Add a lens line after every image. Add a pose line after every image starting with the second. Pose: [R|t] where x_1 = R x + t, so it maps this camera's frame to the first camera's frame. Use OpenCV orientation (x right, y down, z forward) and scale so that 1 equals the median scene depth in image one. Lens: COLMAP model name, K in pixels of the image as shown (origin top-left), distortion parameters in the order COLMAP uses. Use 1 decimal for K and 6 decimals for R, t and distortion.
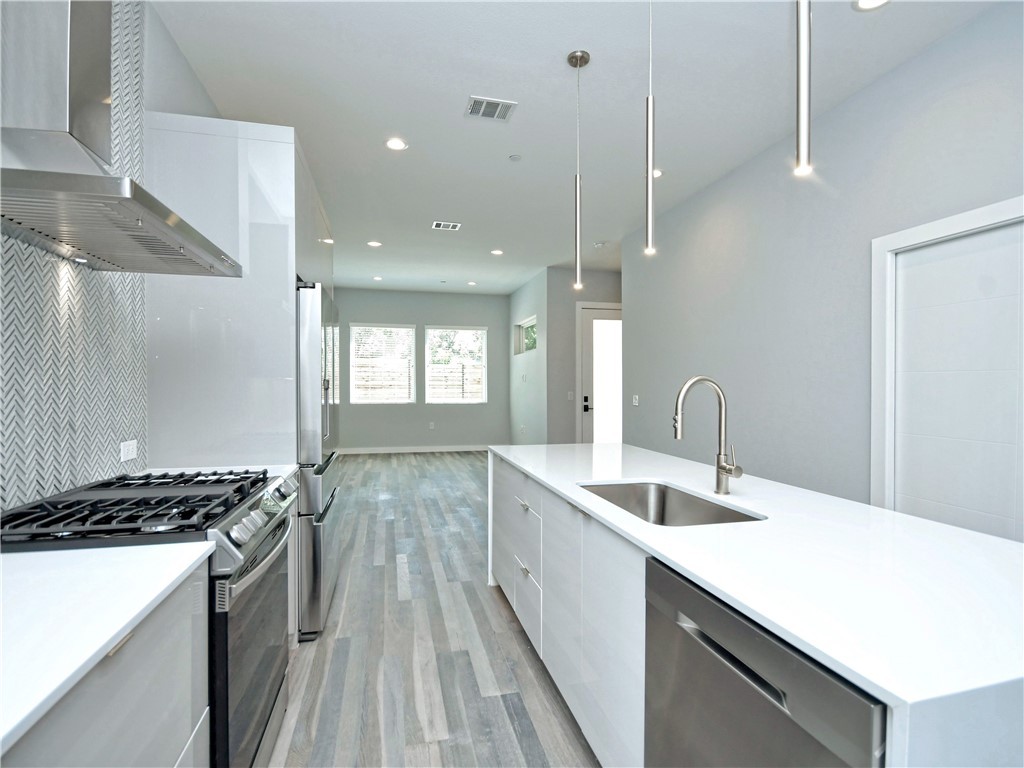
lens RADIAL K [[510.6, 0, 513.1], [0, 510.6, 381.7], [0, 0, 1]] dist [0.002887, -0.005196]
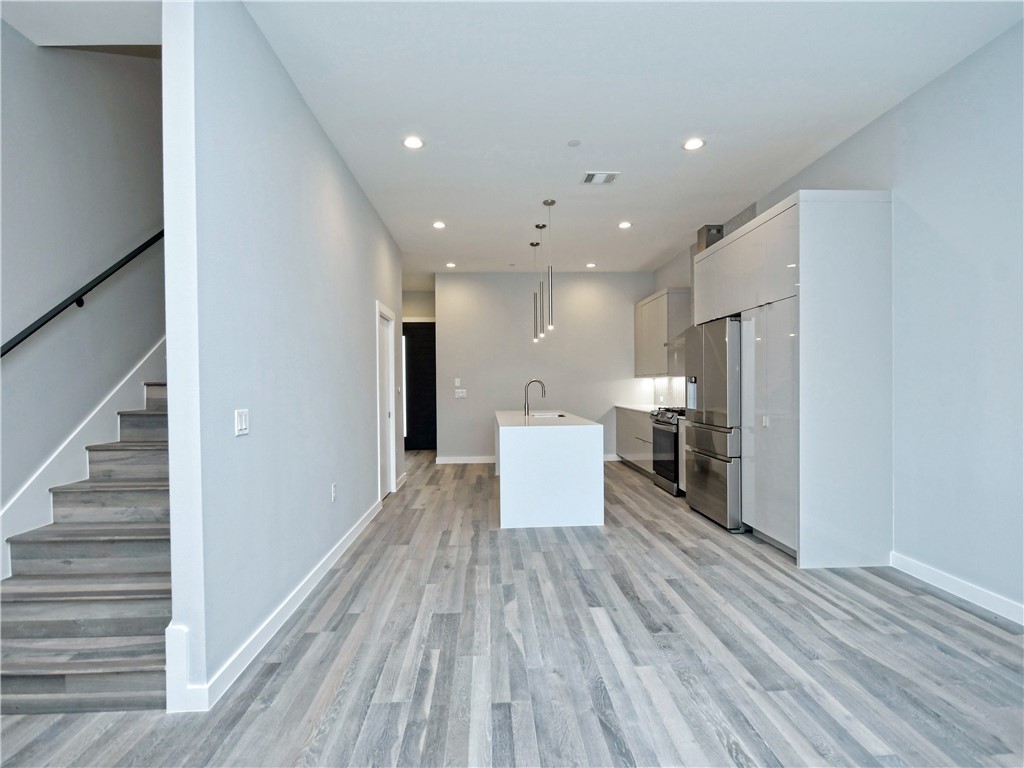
lens RADIAL K [[510.6, 0, 502.7], [0, 510.6, 387.6], [0, 0, 1]] dist [0.002887, -0.005196]
pose [[-0.976049, 0.009235, 0.217355, -0.137297], [0.010272, 0.999941, 0.003644, 0.025689], [-0.217308, 0.005789, -0.976086, 3.793868]]
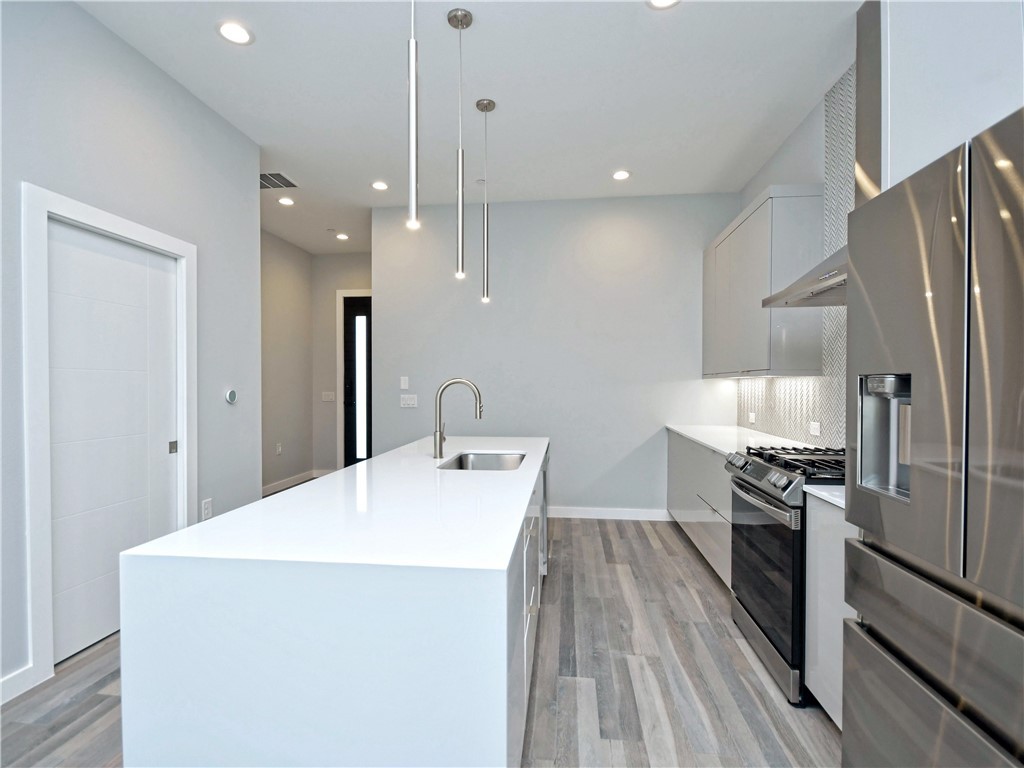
lens RADIAL K [[510.6, 0, 507.5], [0, 510.6, 385.5], [0, 0, 1]] dist [0.002887, -0.005196]
pose [[-0.936483, -0.001281, 0.350710, -0.264660], [-0.001532, 0.999999, -0.000437, 0.009266], [-0.350709, -0.000946, -0.936484, 2.073124]]
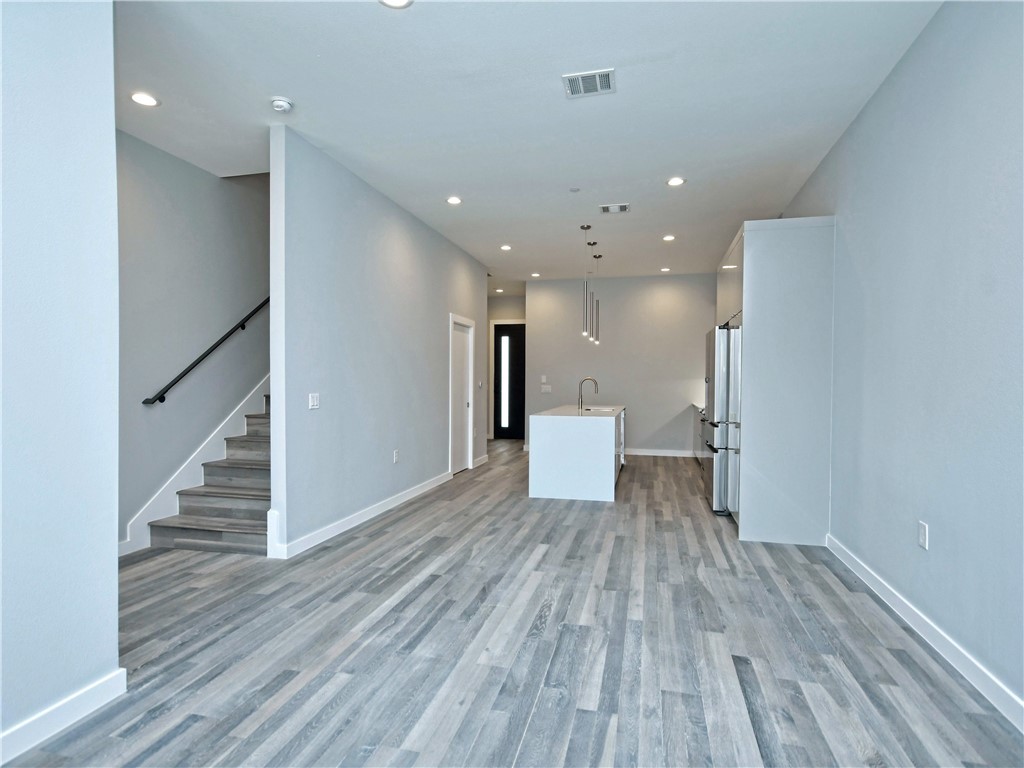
lens RADIAL K [[532.5, 0, 502.0], [0, 532.5, 383.5], [0, 0, 1]] dist [-0.002979, 0.002151]
pose [[-0.871972, -0.007625, 0.489497, -0.895513], [-0.007162, 0.999970, 0.002818, 0.025369], [-0.489504, -0.001048, -0.872000, 4.195758]]
